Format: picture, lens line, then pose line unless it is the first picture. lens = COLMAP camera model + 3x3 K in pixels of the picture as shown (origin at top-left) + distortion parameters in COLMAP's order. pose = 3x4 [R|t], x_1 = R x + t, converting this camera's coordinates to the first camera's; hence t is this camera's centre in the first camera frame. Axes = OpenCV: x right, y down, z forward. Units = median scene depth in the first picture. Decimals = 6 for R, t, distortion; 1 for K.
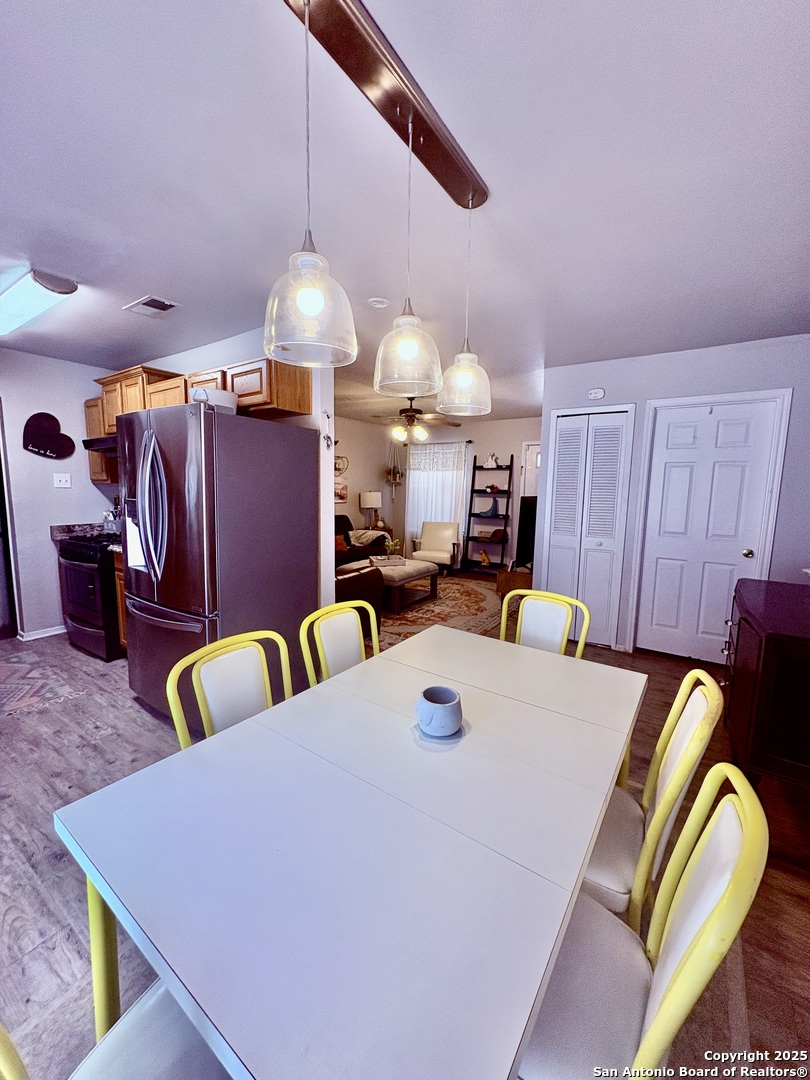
lens RADIAL K [[429.5, 0, 405.9], [0, 429.5, 537.9], [0, 0, 1]] dist [0.000741, 0.000177]
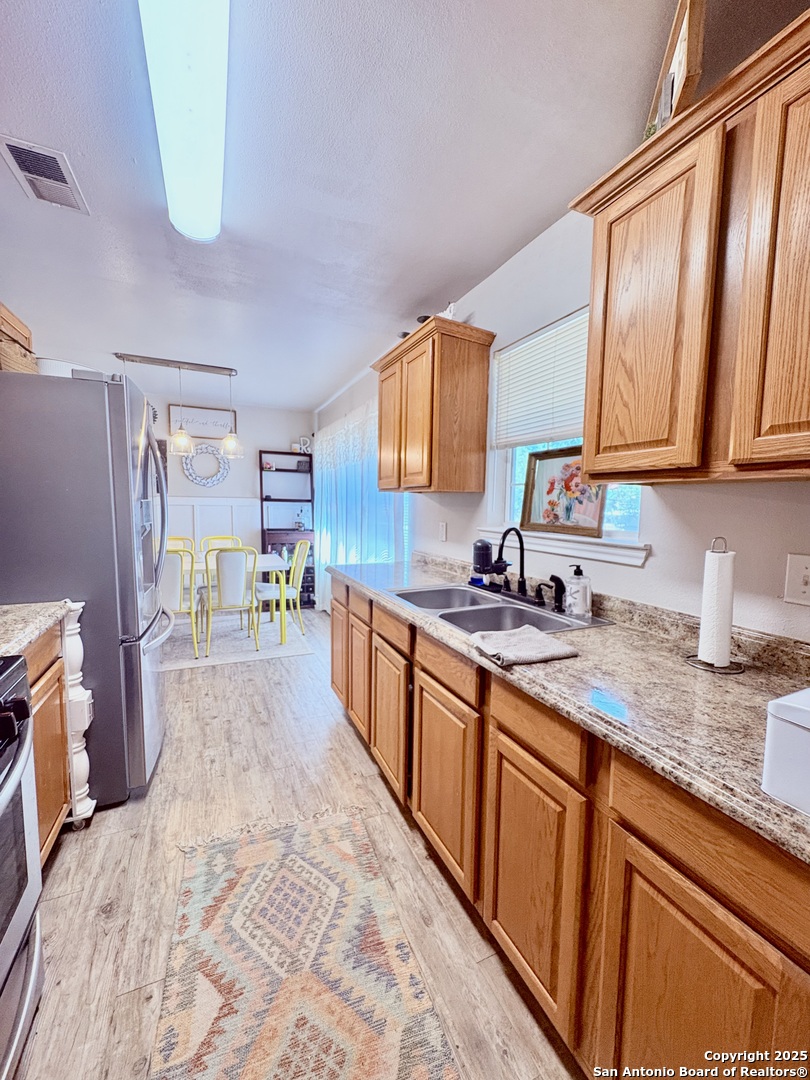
lens RADIAL K [[429.5, 0, 403.8], [0, 429.5, 539.2], [0, 0, 1]] dist [0.000741, 0.000177]
pose [[-0.850802, -0.076050, 0.519955, -0.525391], [0.033095, 0.979753, 0.197455, -0.057298], [-0.524444, 0.185203, -0.831059, 0.514437]]
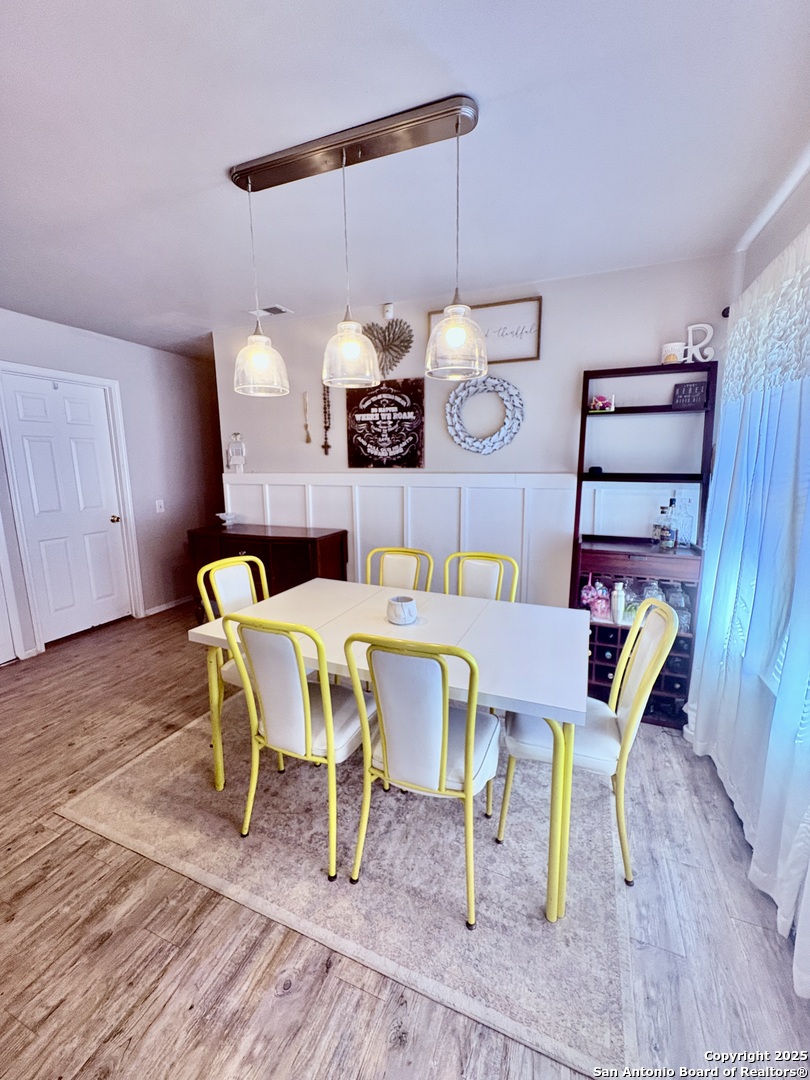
lens RADIAL K [[429.5, 0, 404.7], [0, 429.5, 538.1], [0, 0, 1]] dist [0.000741, 0.000177]
pose [[-0.203271, -0.185709, 0.961350, -0.240382], [0.127808, 0.968415, 0.214098, -0.030497], [-0.970745, 0.166388, -0.173115, 0.216671]]
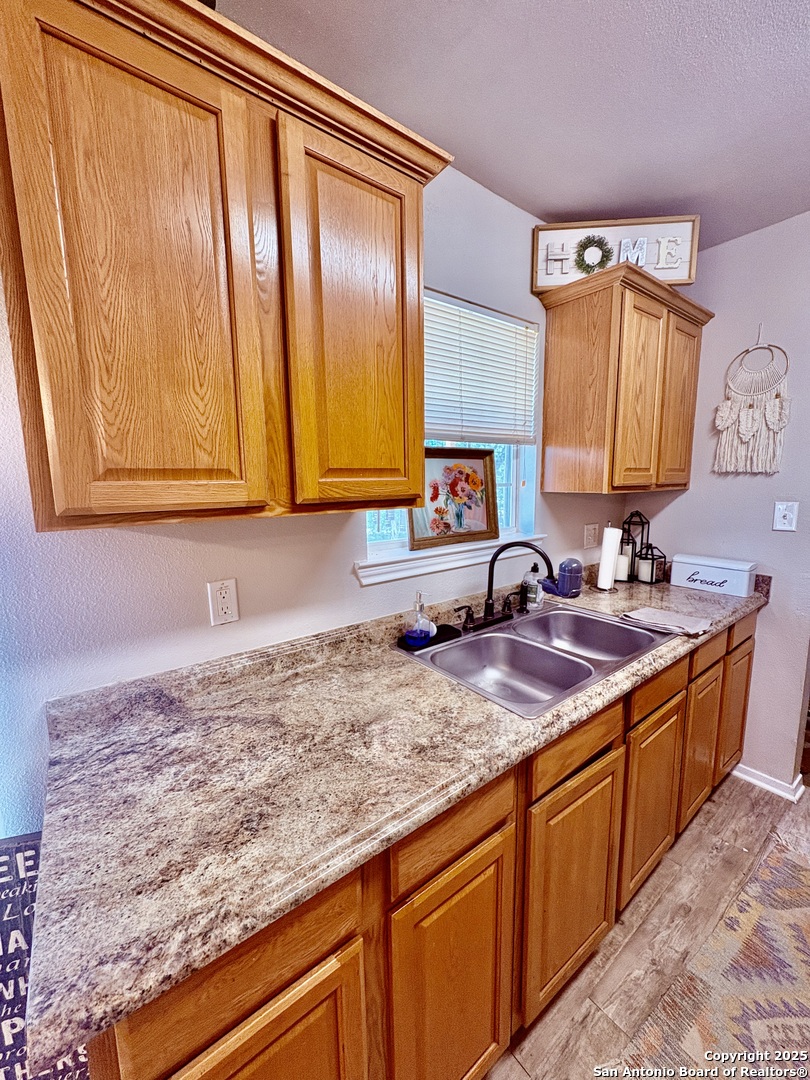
lens RADIAL K [[429.5, 0, 405.4], [0, 429.5, 537.5], [0, 0, 1]] dist [0.000741, 0.000177]
pose [[-0.320209, 0.122050, -0.939452, -0.224602], [-0.108469, 0.980421, 0.164344, -0.044746], [0.941117, 0.154526, -0.300701, 0.282463]]
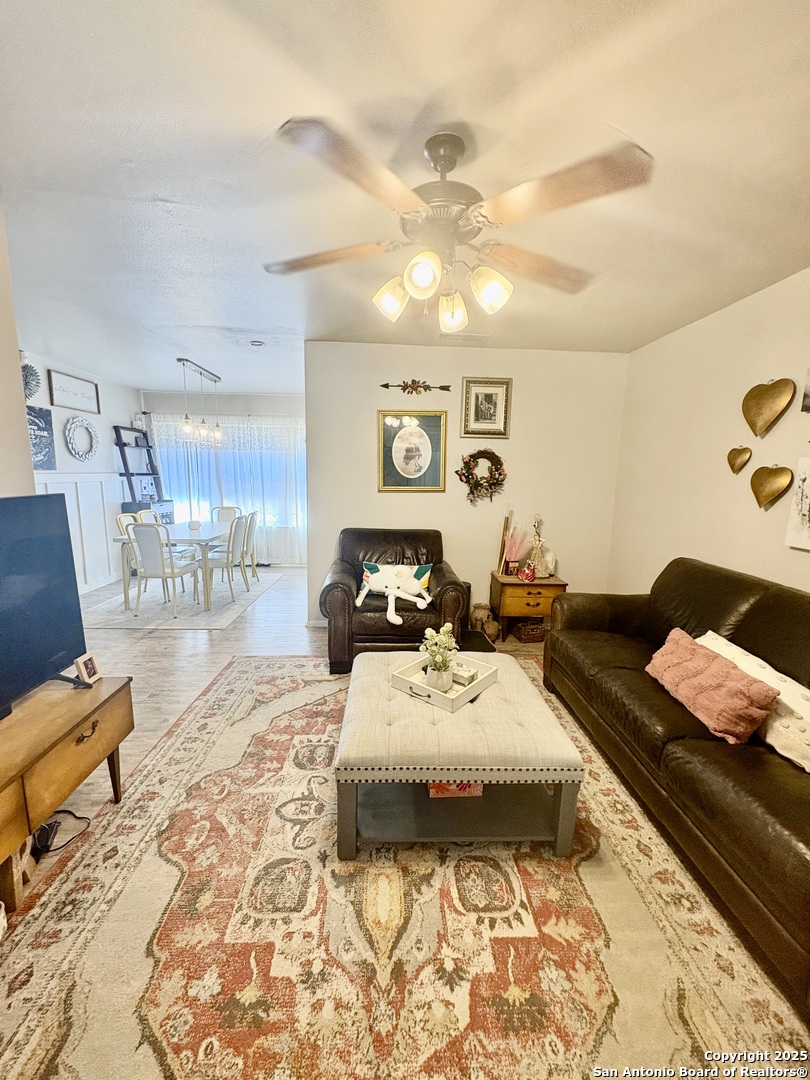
lens RADIAL K [[429.5, 0, 404.6], [0, 429.5, 537.1], [0, 0, 1]] dist [0.000741, 0.000177]
pose [[-0.807379, 0.056643, -0.587307, 0.155265], [-0.106748, 0.964933, 0.239811, -0.118345], [0.580296, 0.256312, -0.773021, 0.948155]]
